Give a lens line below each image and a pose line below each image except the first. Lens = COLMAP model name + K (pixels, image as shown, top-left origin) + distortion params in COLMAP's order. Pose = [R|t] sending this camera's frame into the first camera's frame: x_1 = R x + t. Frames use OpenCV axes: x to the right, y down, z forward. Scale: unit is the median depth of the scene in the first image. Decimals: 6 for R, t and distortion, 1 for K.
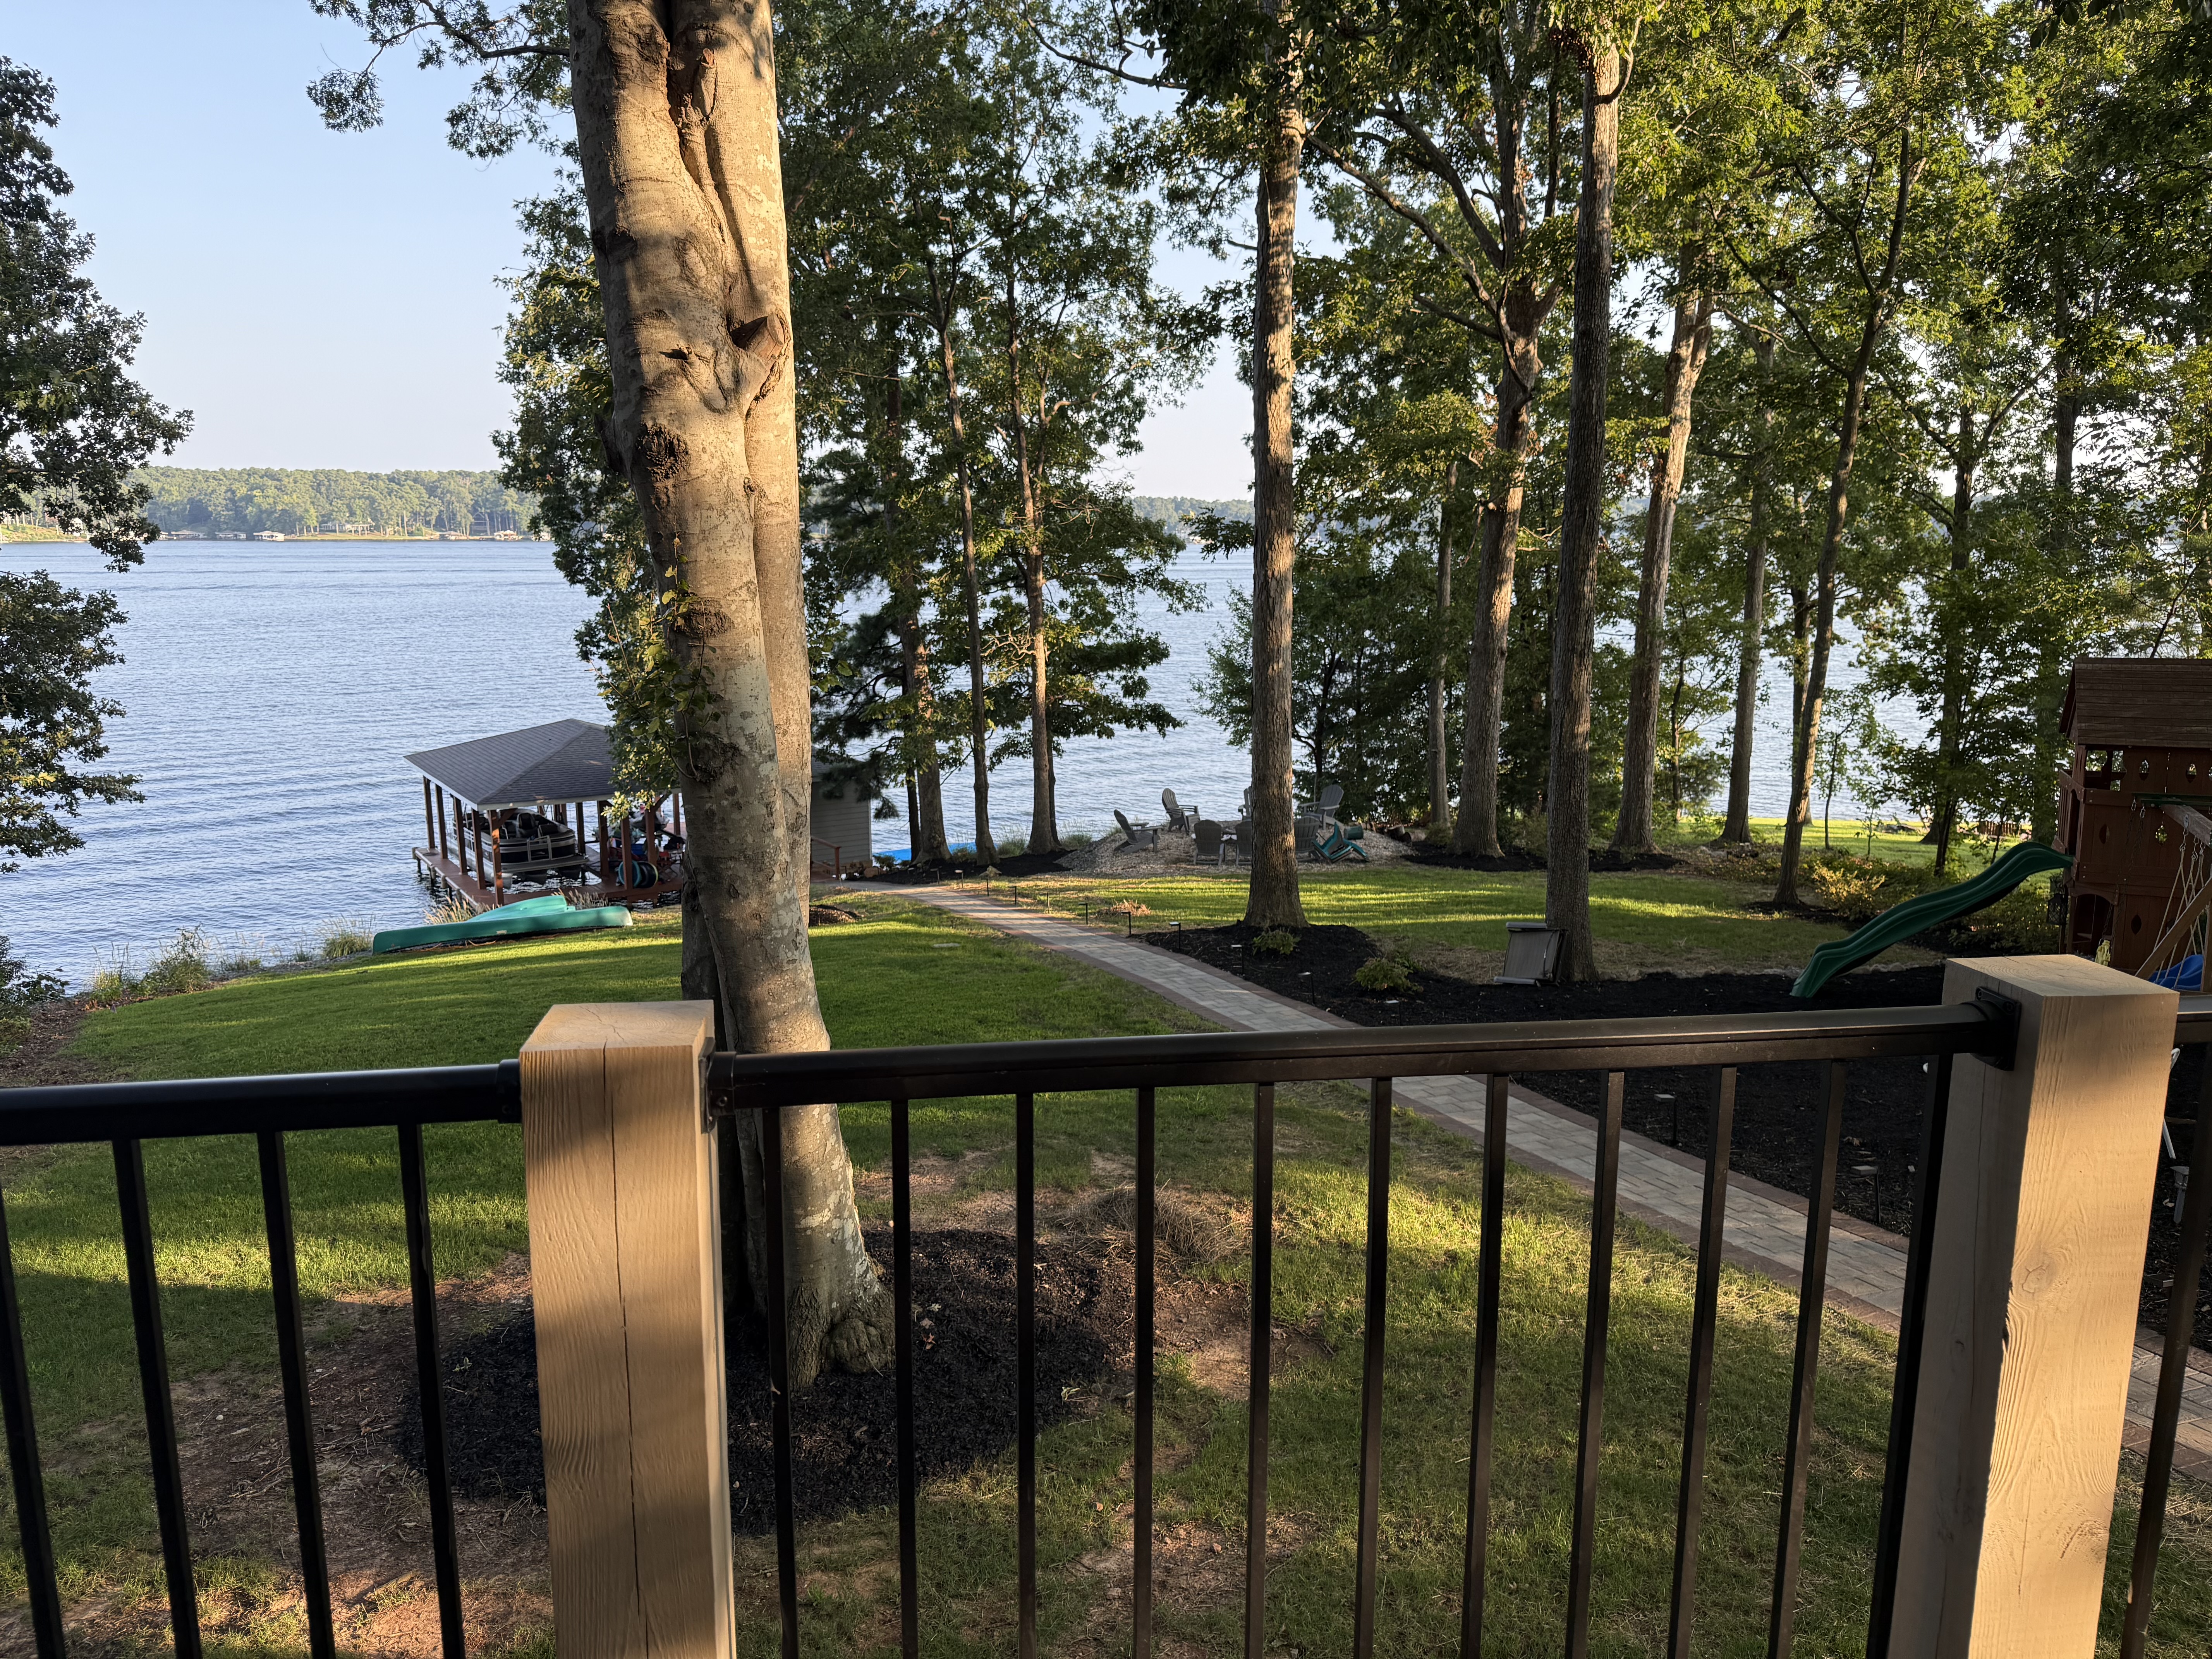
lens RADIAL K [[1549.4, 0, 1087.8], [0, 1549.4, 849.0], [0, 0, 1]] dist [0.070920, -0.071474]
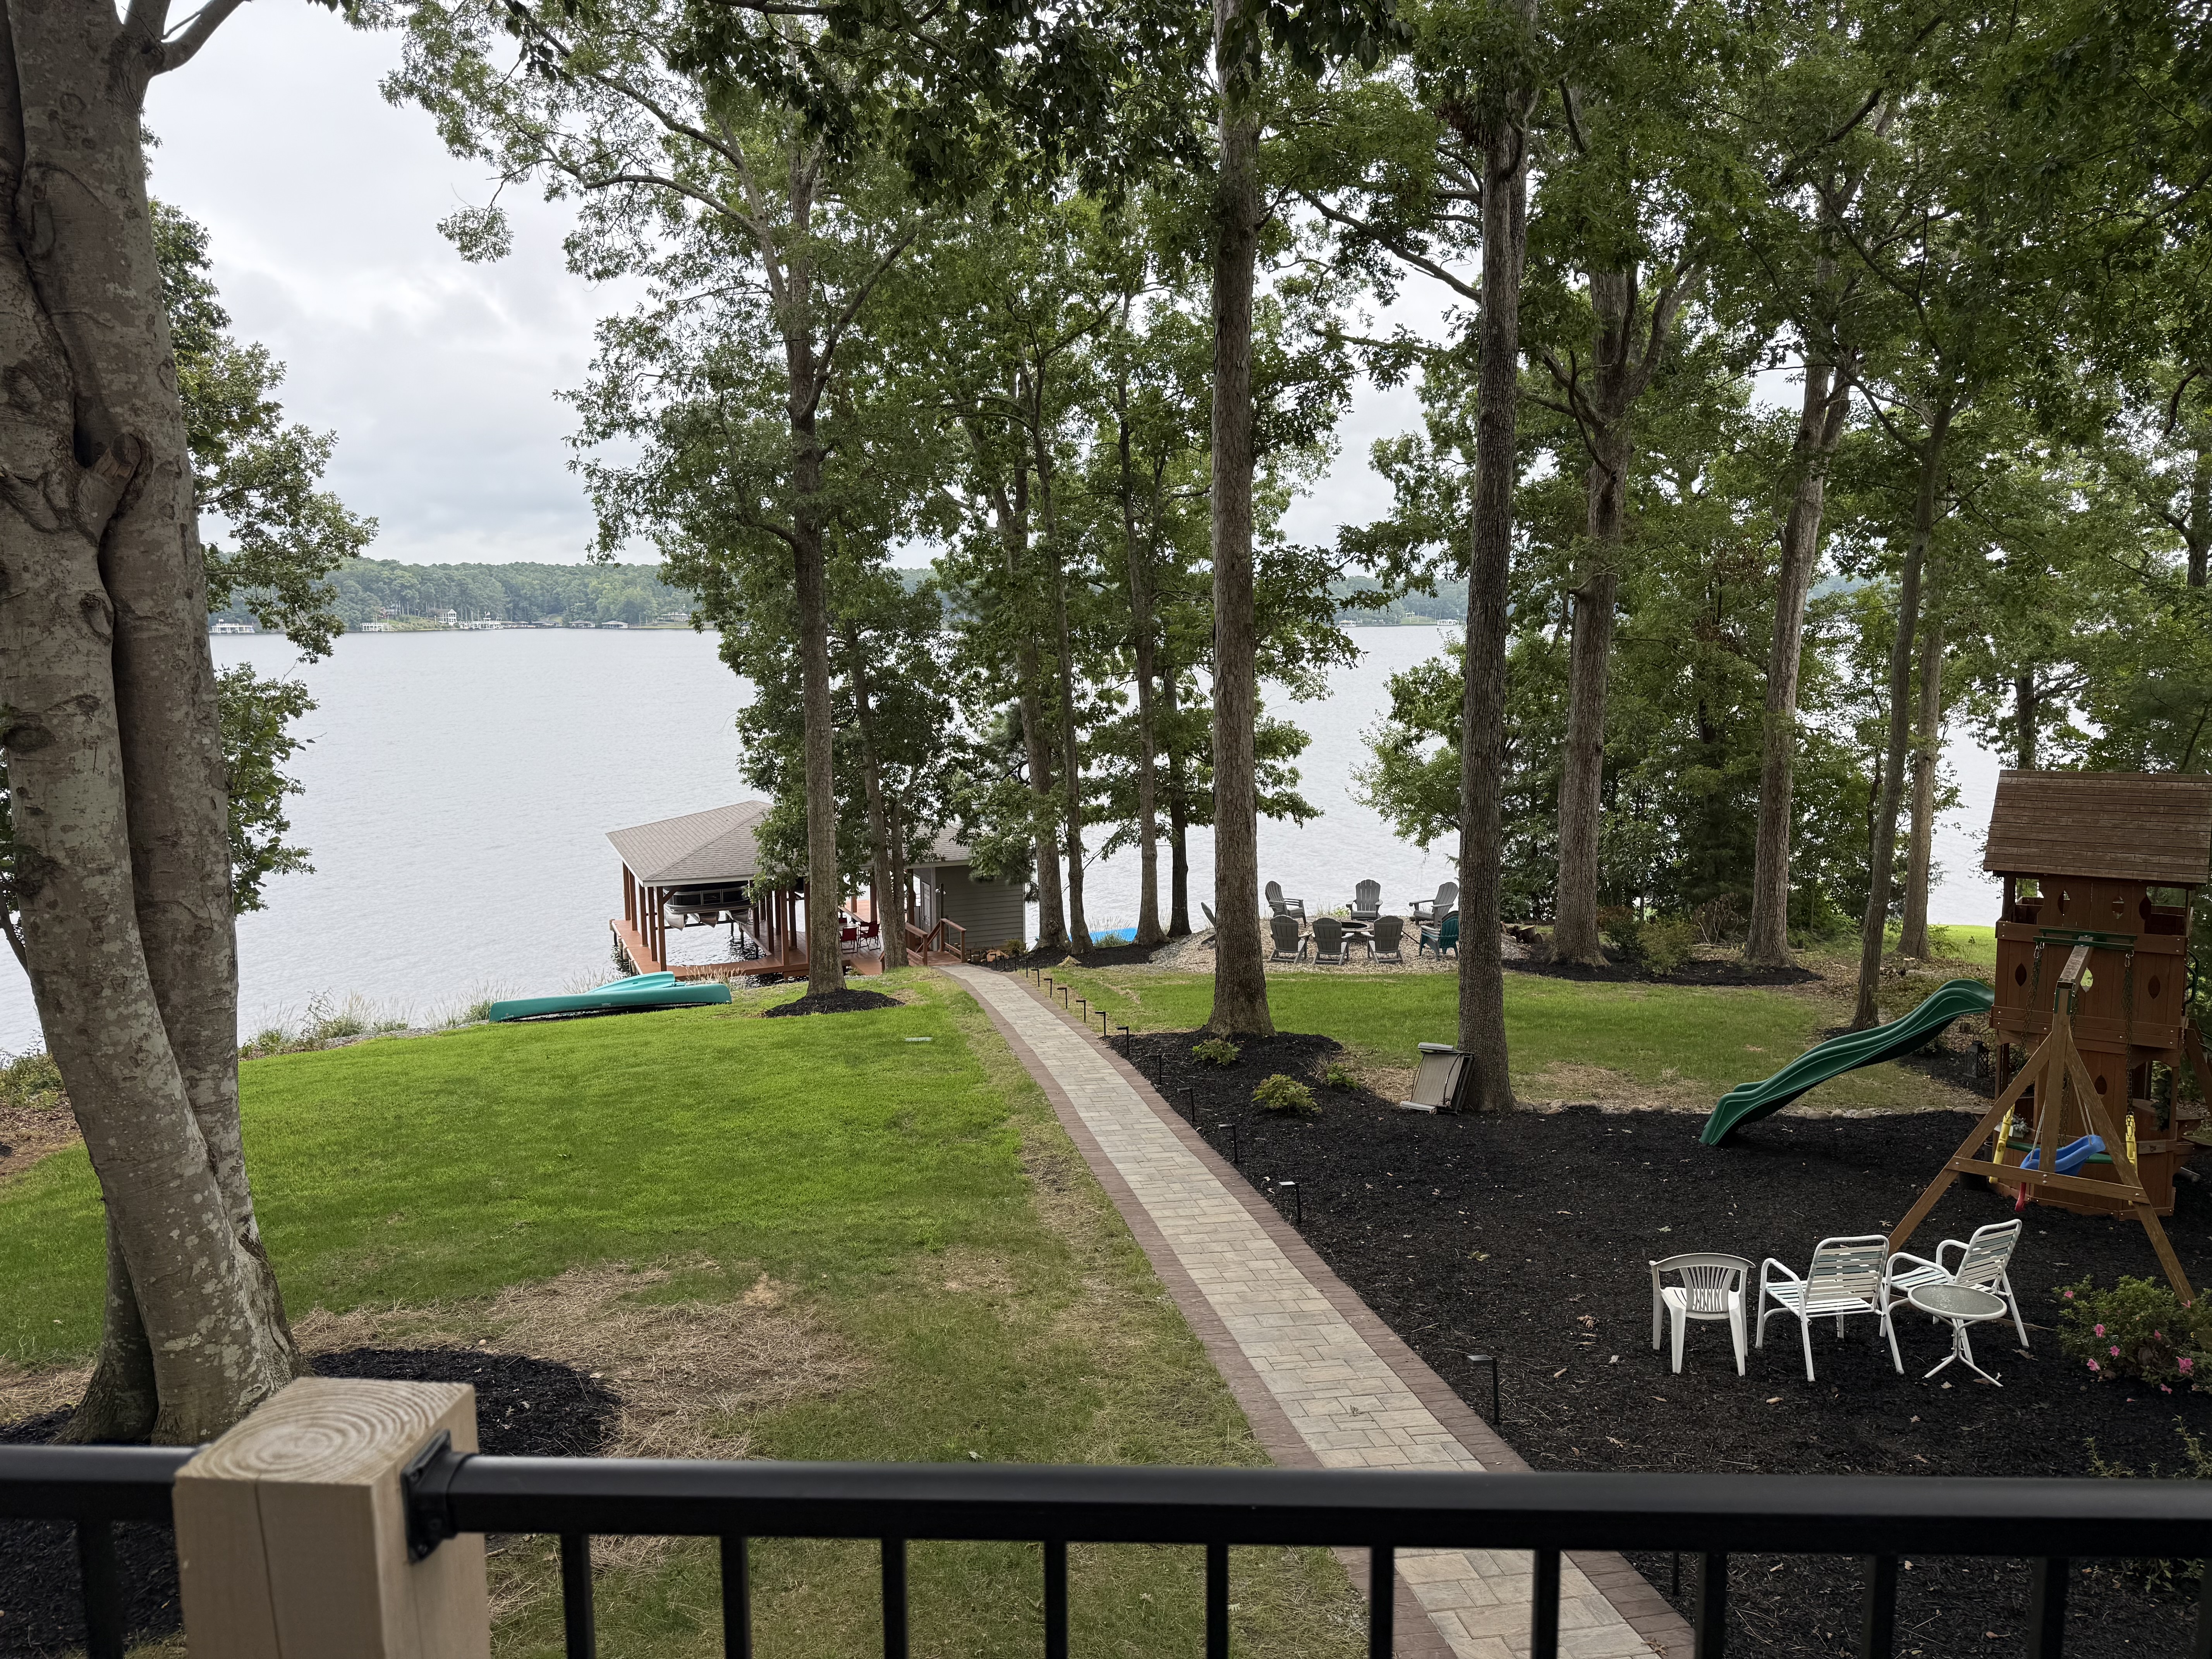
lens RADIAL K [[1533.2, 0, 1113.2], [0, 1533.2, 839.0], [0, 0, 1]] dist [0.164218, -0.250428]
pose [[0.984984, 0.018718, -0.171628, 0.127422], [-0.028741, 0.998011, -0.056099, -0.008900], [0.170237, 0.060189, 0.983563, 0.027297]]
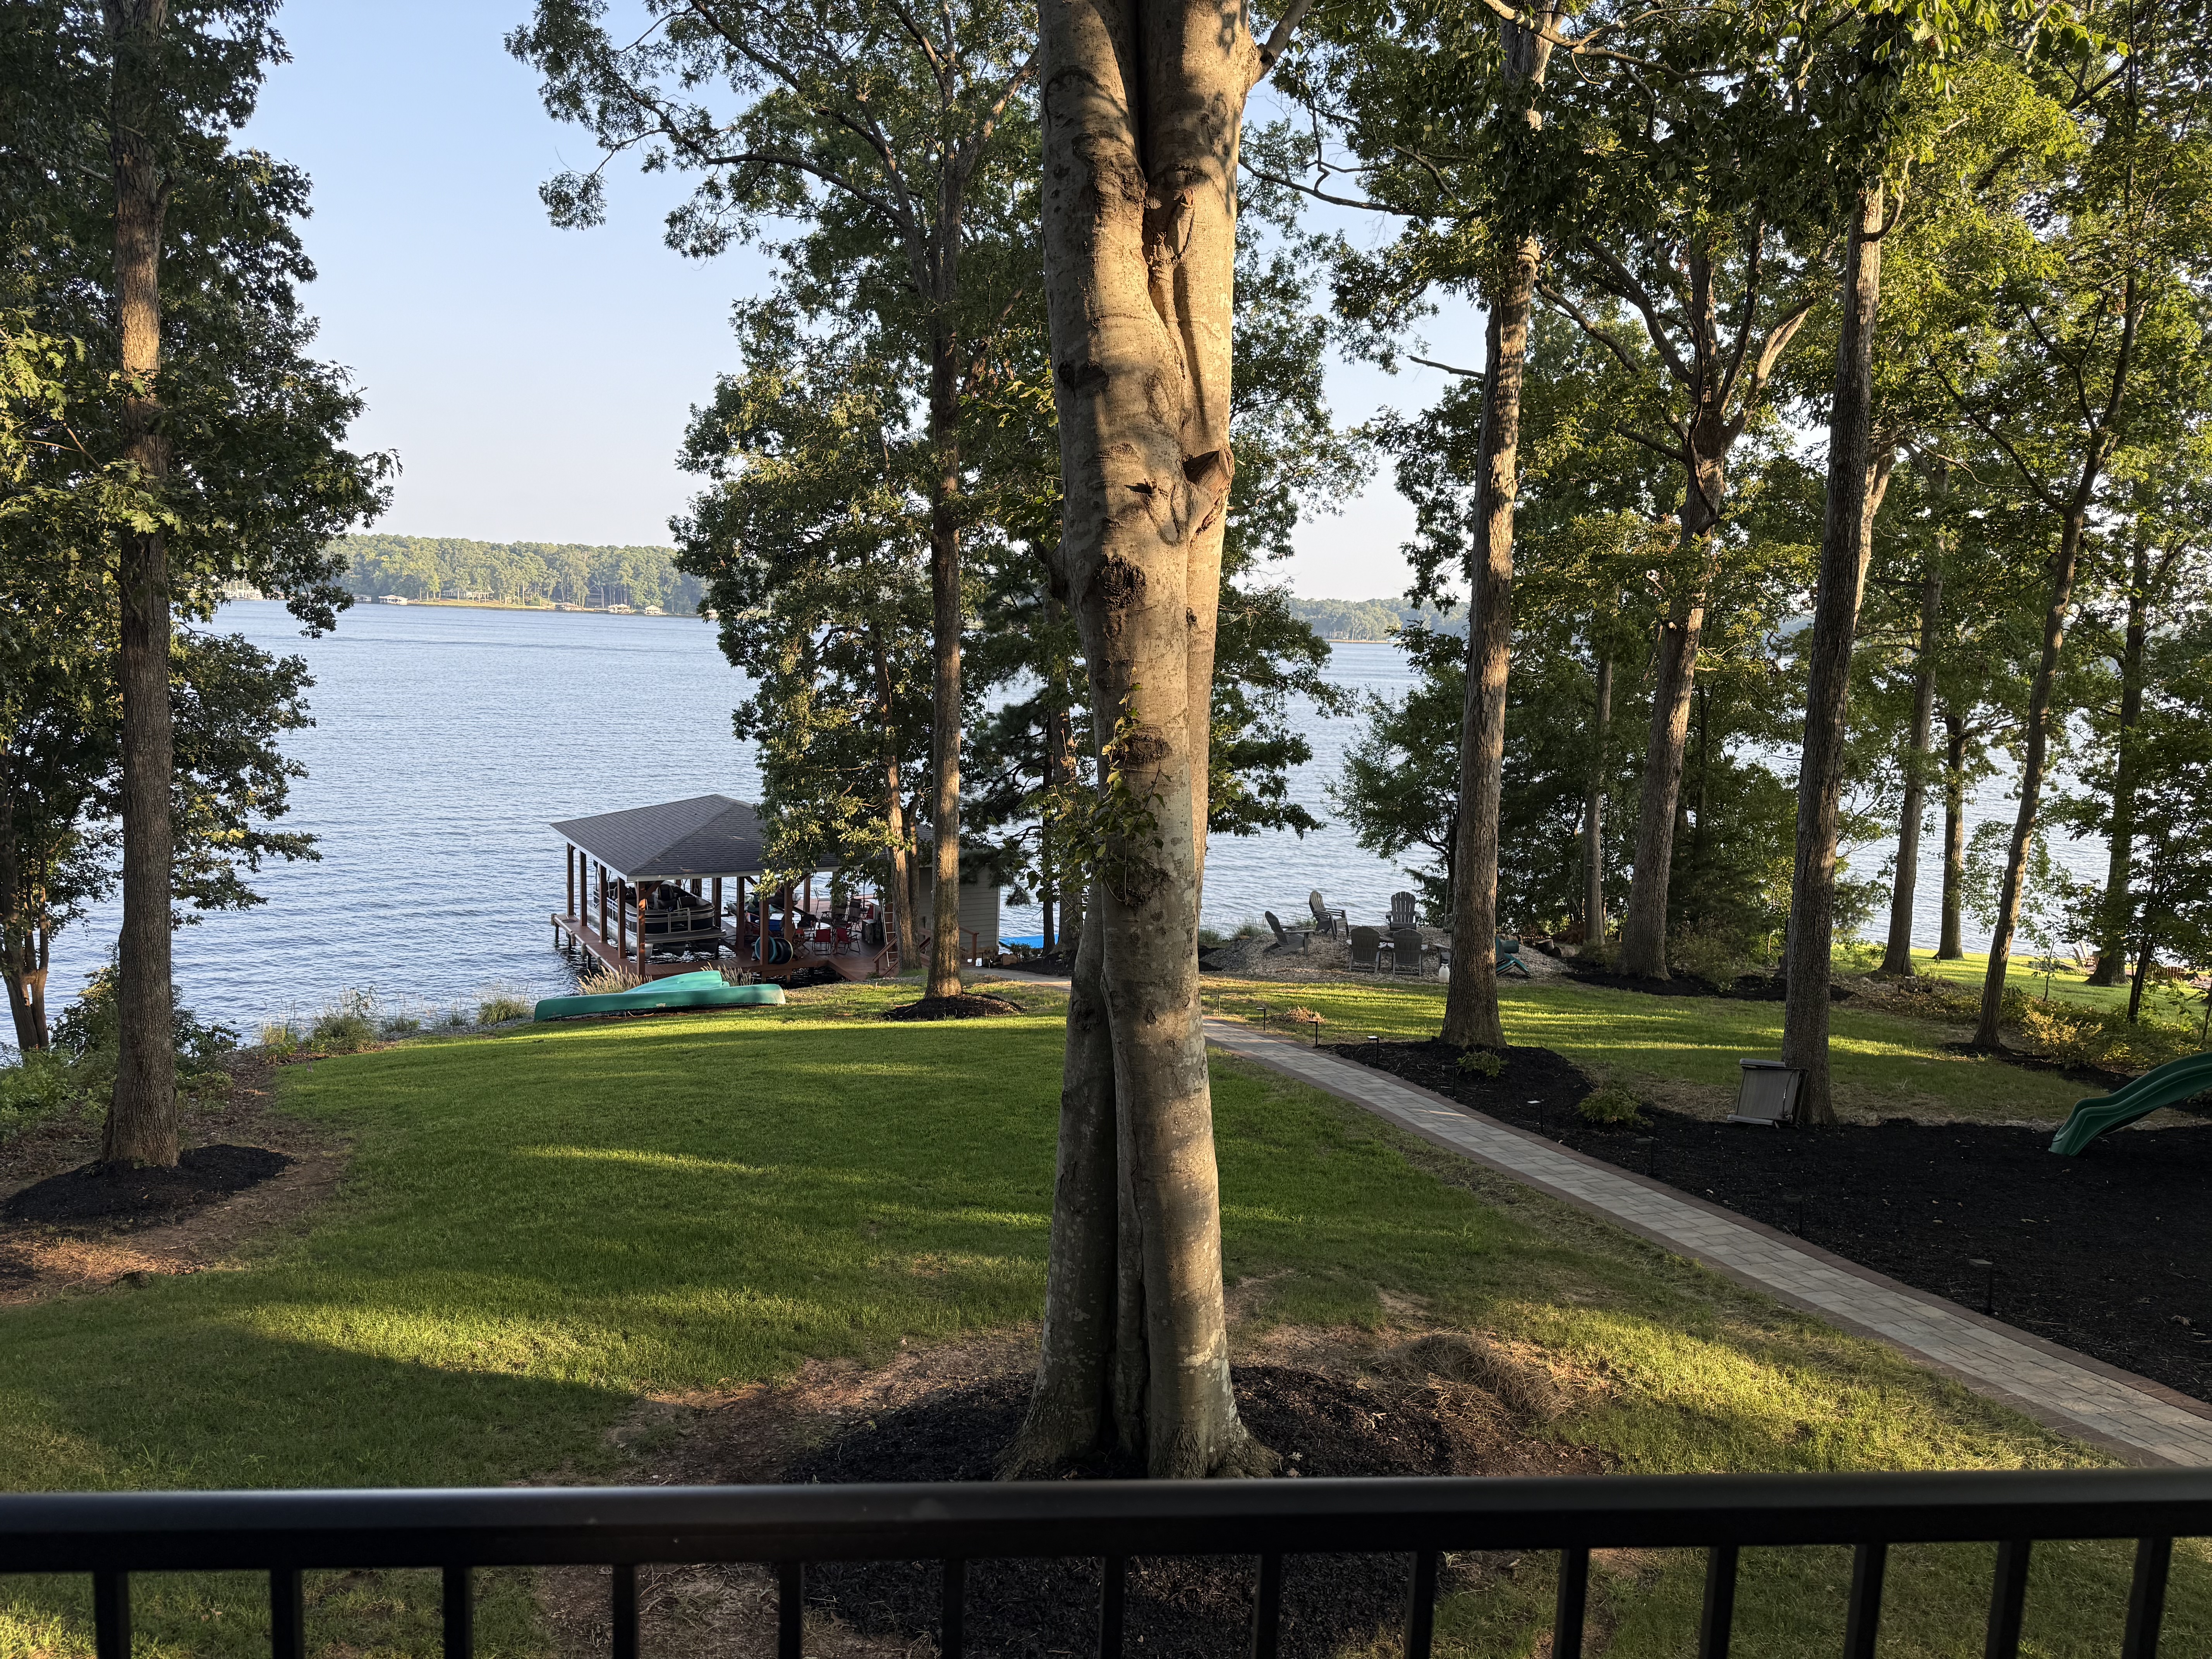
lens RADIAL K [[1534.8, 0, 1099.3], [0, 1534.8, 854.2], [0, 0, 1]] dist [0.126507, -0.185111]
pose [[0.997970, 0.044972, -0.045084, -0.046967], [-0.047286, 0.997545, -0.051645, -0.005558], [0.042651, 0.053673, 0.997647, 0.003857]]
